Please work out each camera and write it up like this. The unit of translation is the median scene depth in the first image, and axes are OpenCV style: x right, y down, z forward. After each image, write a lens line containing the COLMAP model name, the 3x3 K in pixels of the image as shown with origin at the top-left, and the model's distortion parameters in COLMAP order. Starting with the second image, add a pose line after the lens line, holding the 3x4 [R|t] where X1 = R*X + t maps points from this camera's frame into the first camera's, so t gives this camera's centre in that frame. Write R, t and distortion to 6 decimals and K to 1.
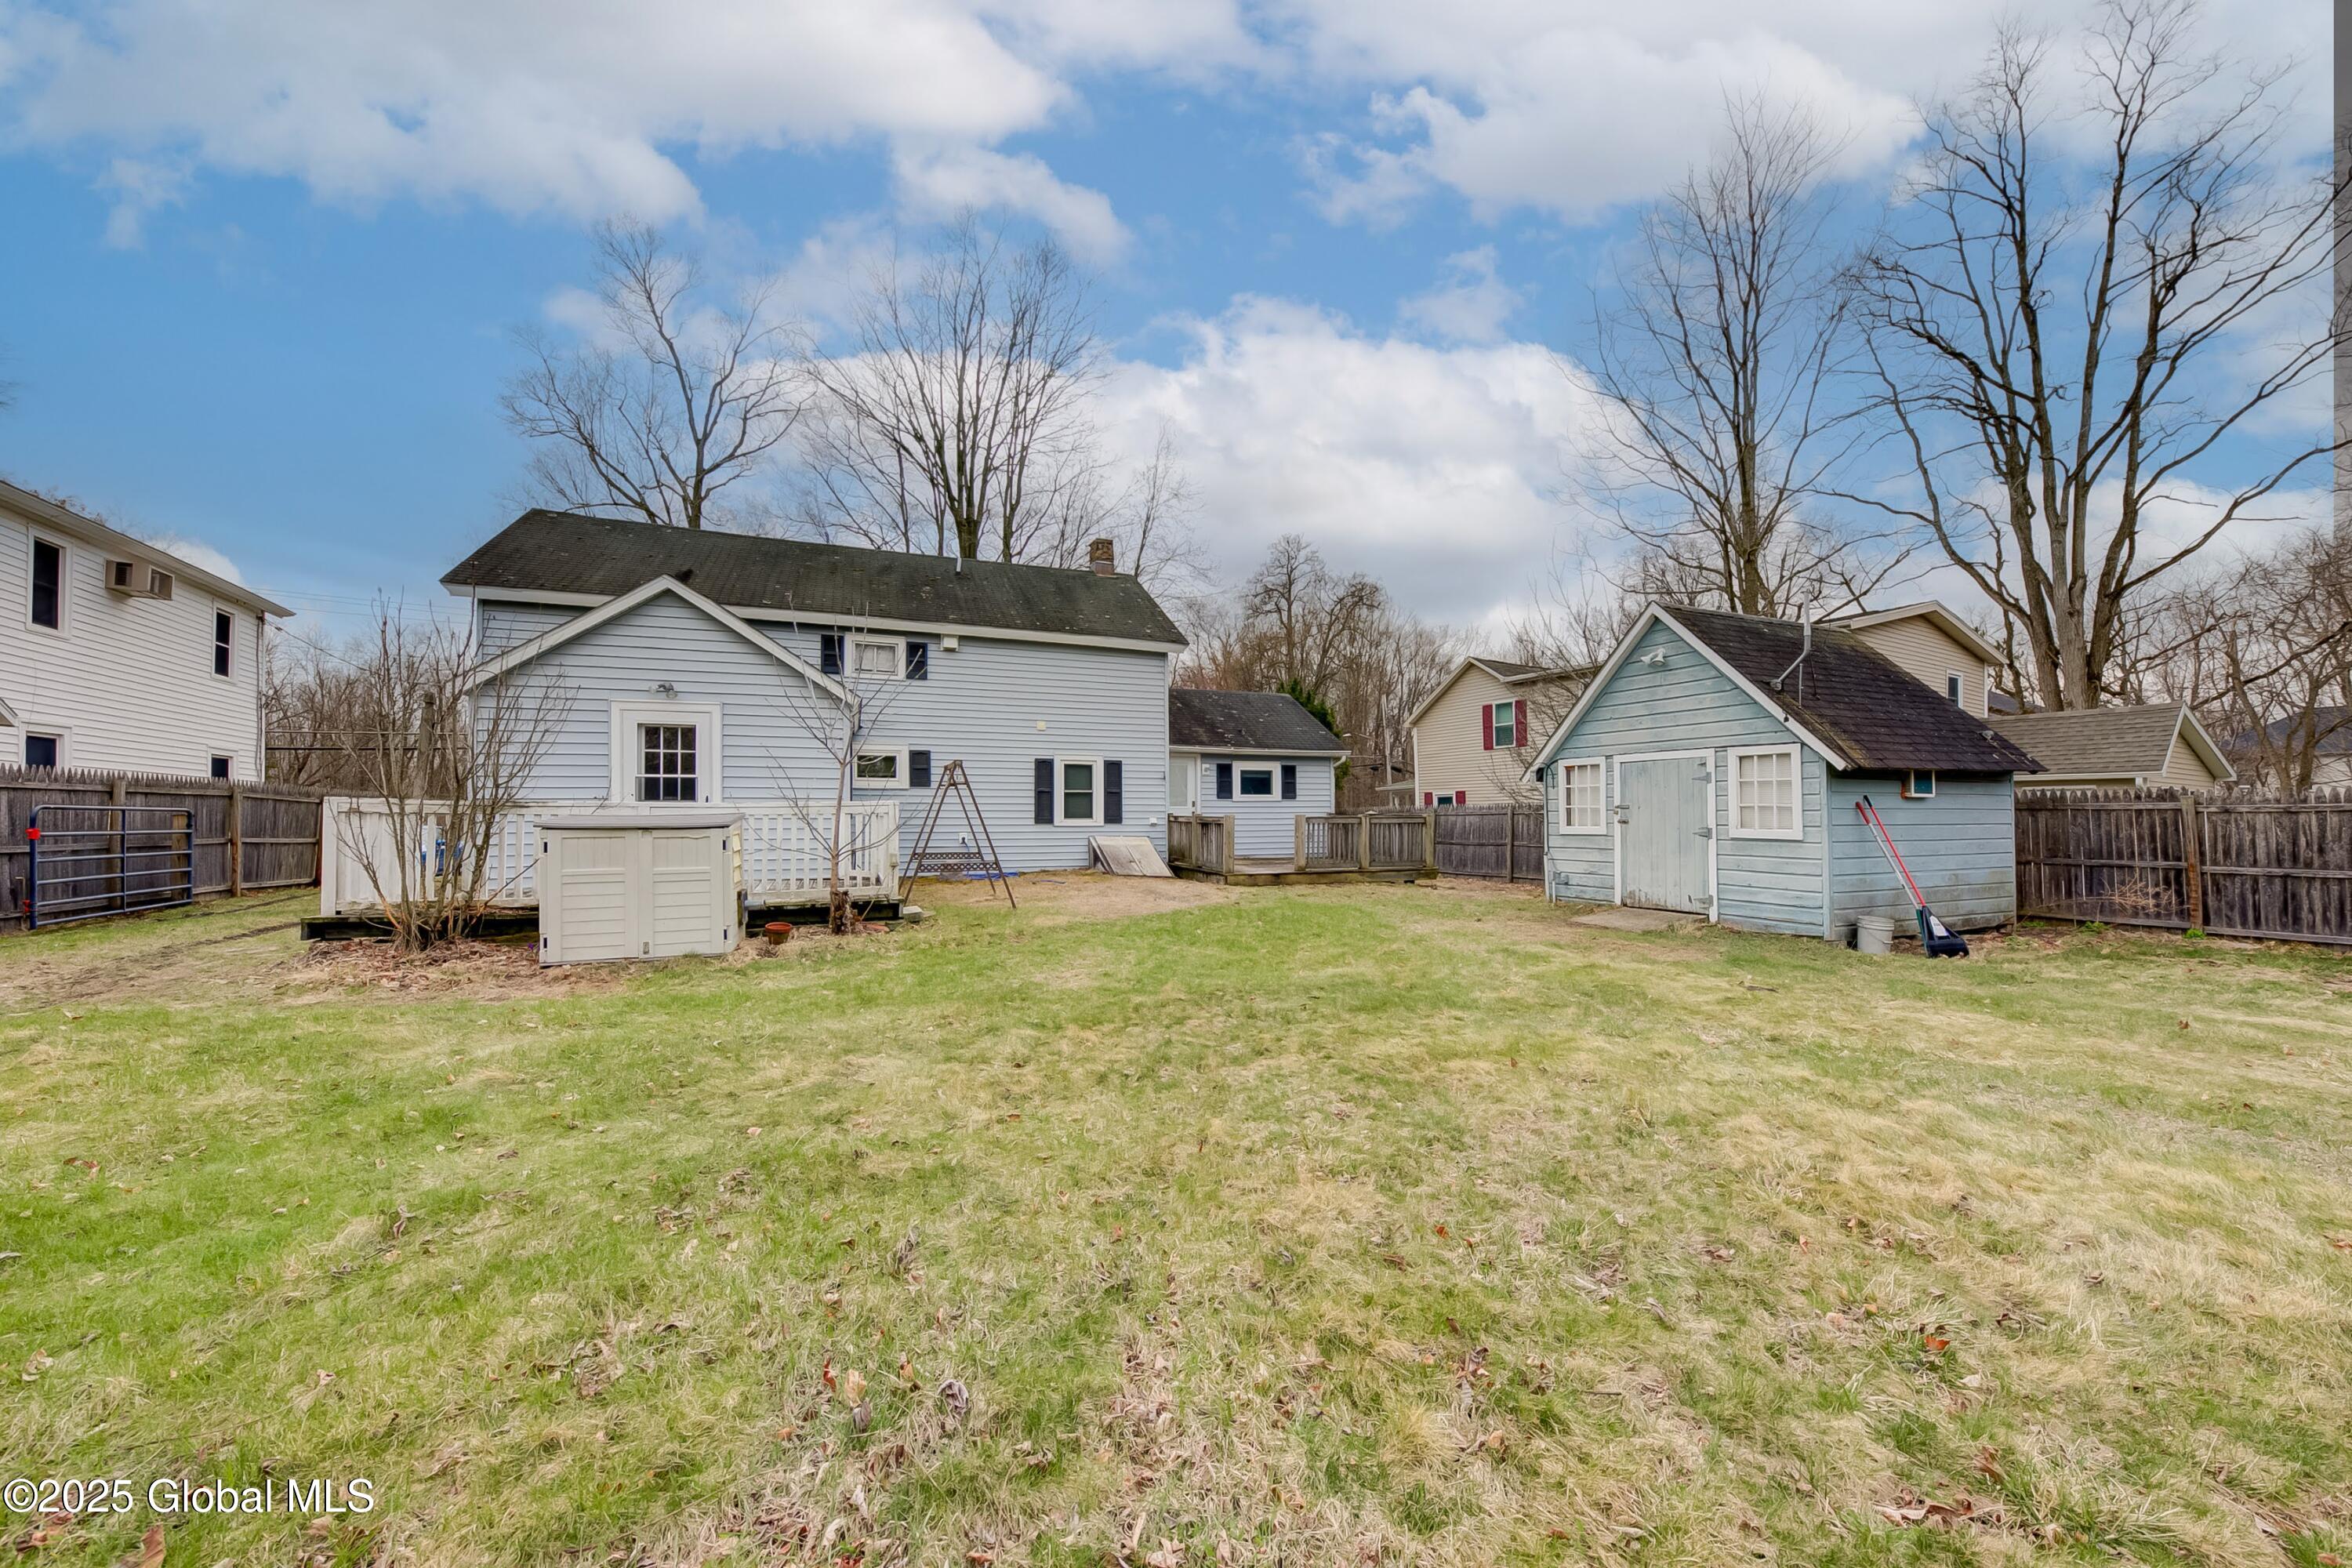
lens RADIAL K [[862.3, 0, 1194.8], [0, 862.3, 792.0], [0, 0, 1]] dist [0.000119, -0.000185]
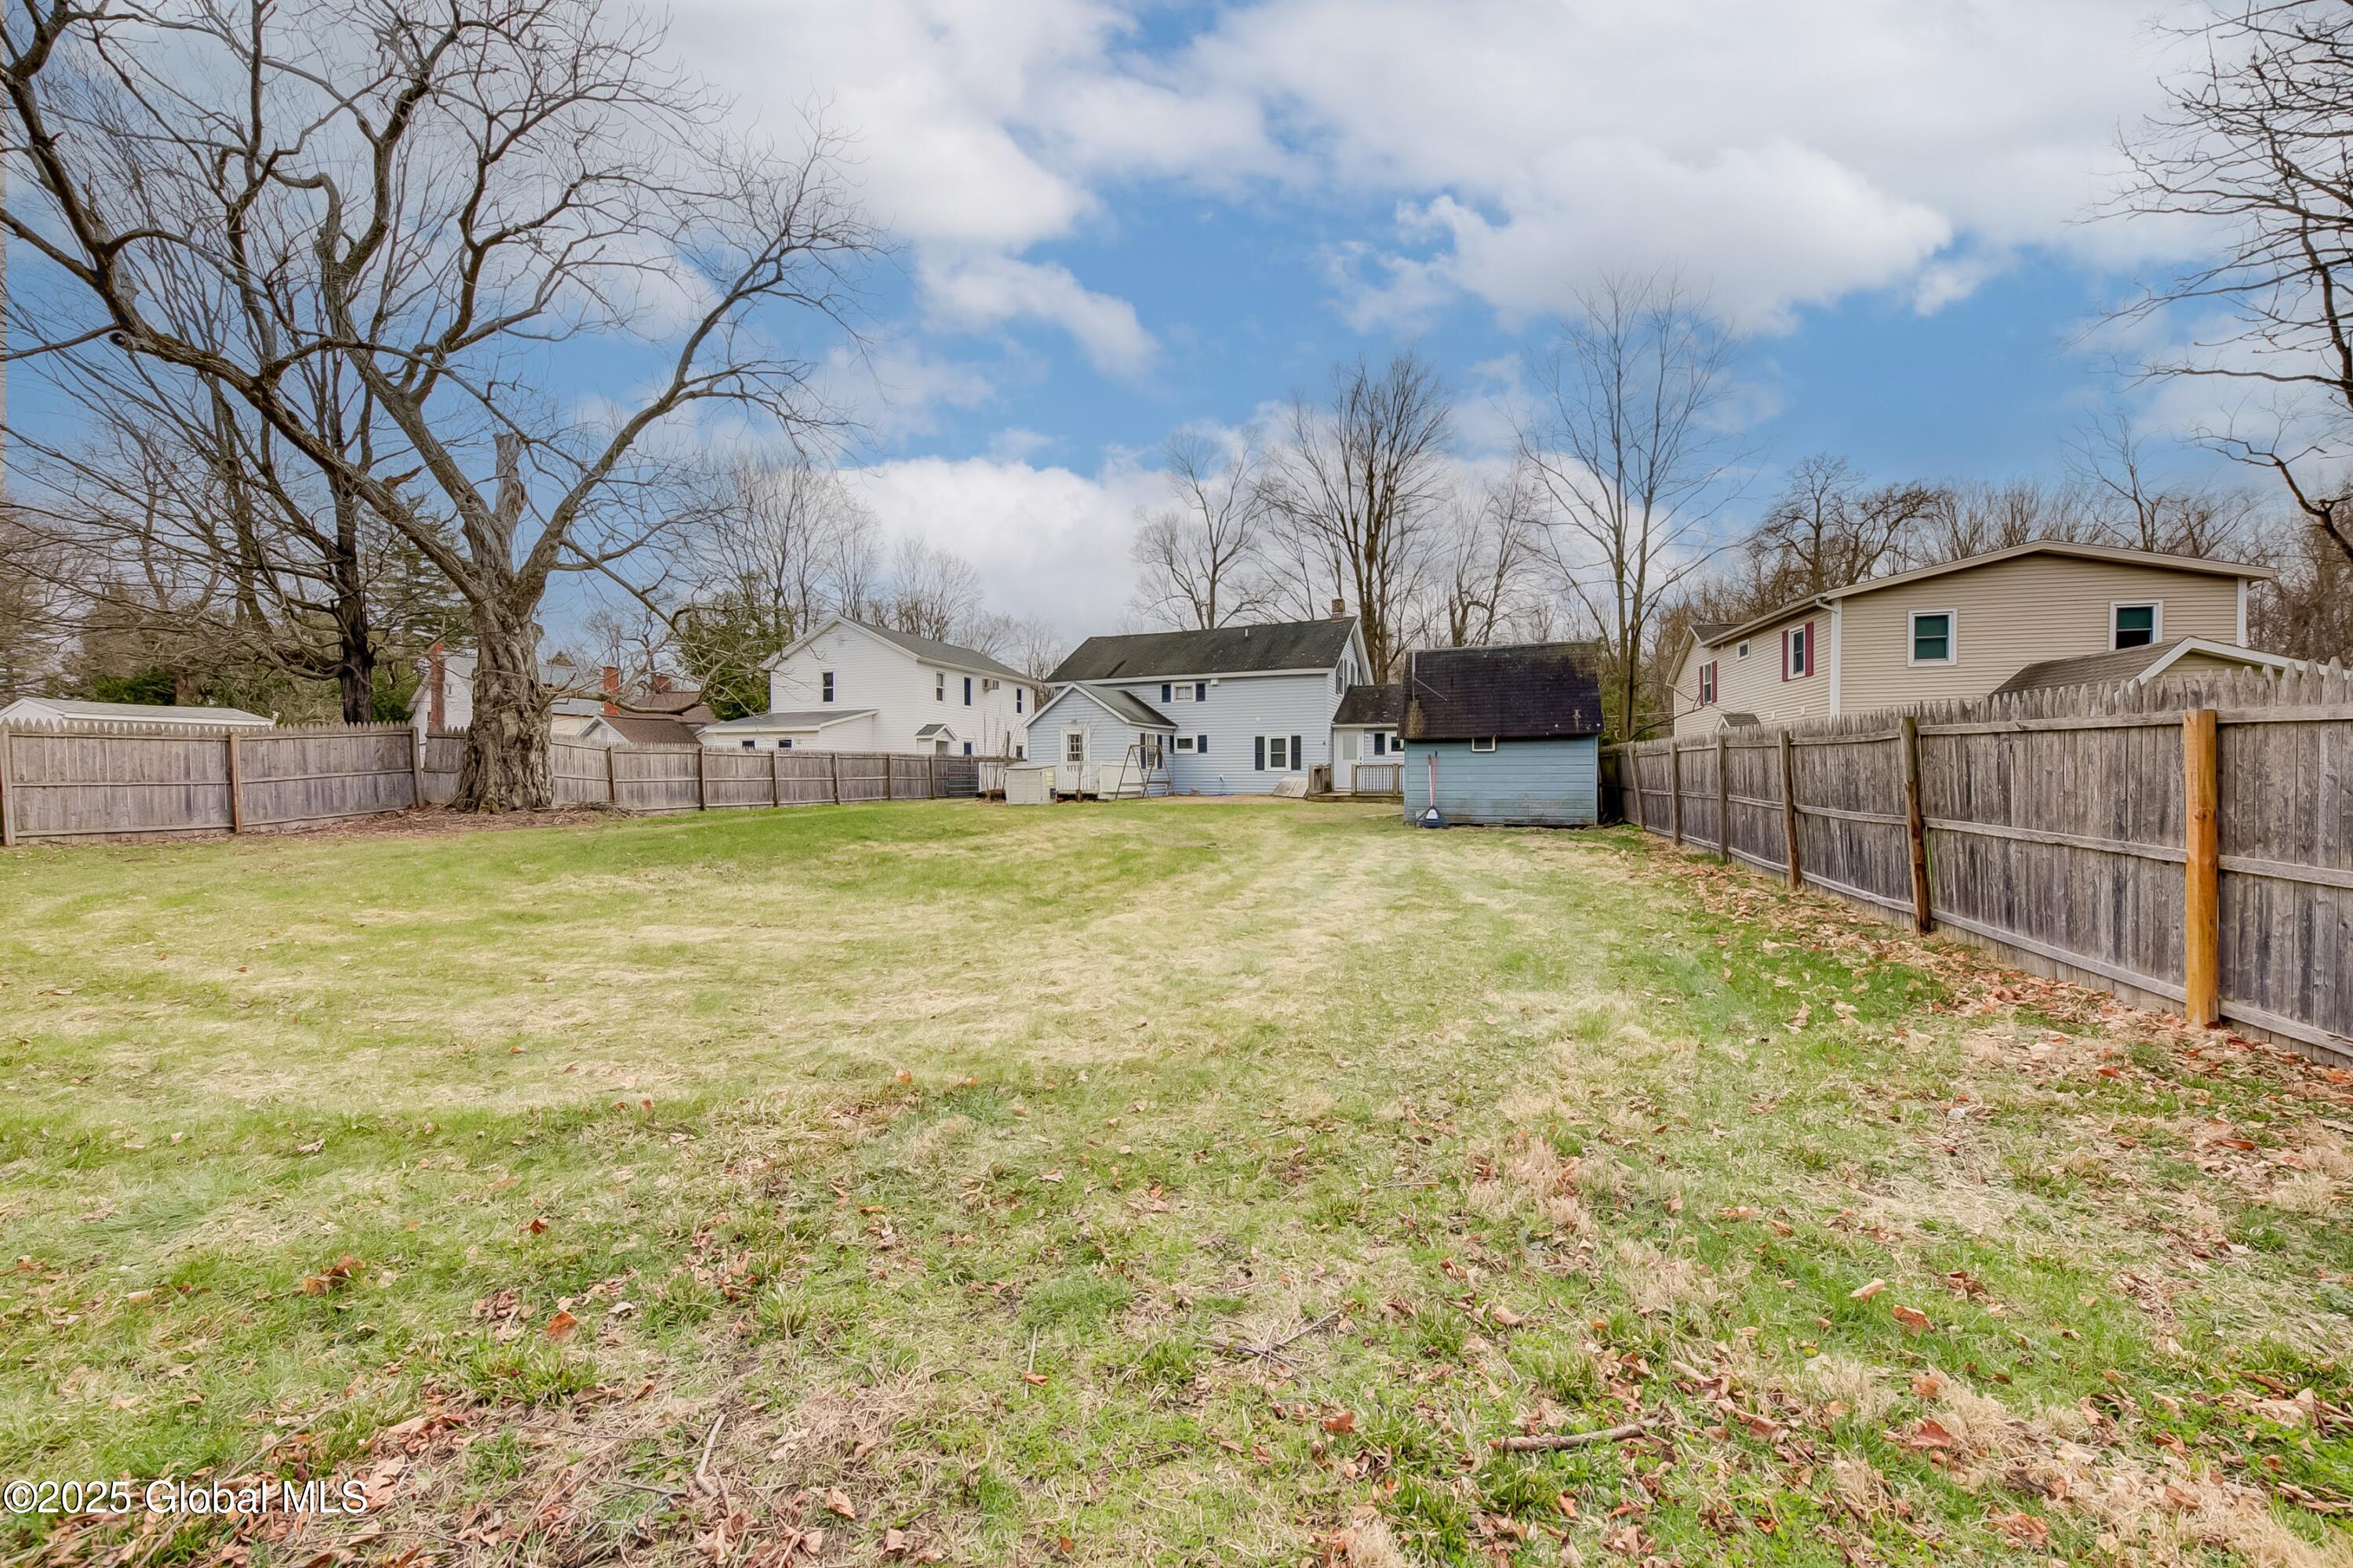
lens RADIAL K [[862.7, 0, 1165.9], [0, 862.7, 776.1], [0, 0, 1]] dist [0.000119, -0.000185]
pose [[0.699039, -0.001031, -0.715082, 1.068052], [0.023722, 0.999482, 0.021749, 0.003042], [0.714690, -0.032166, 0.698702, -0.507354]]
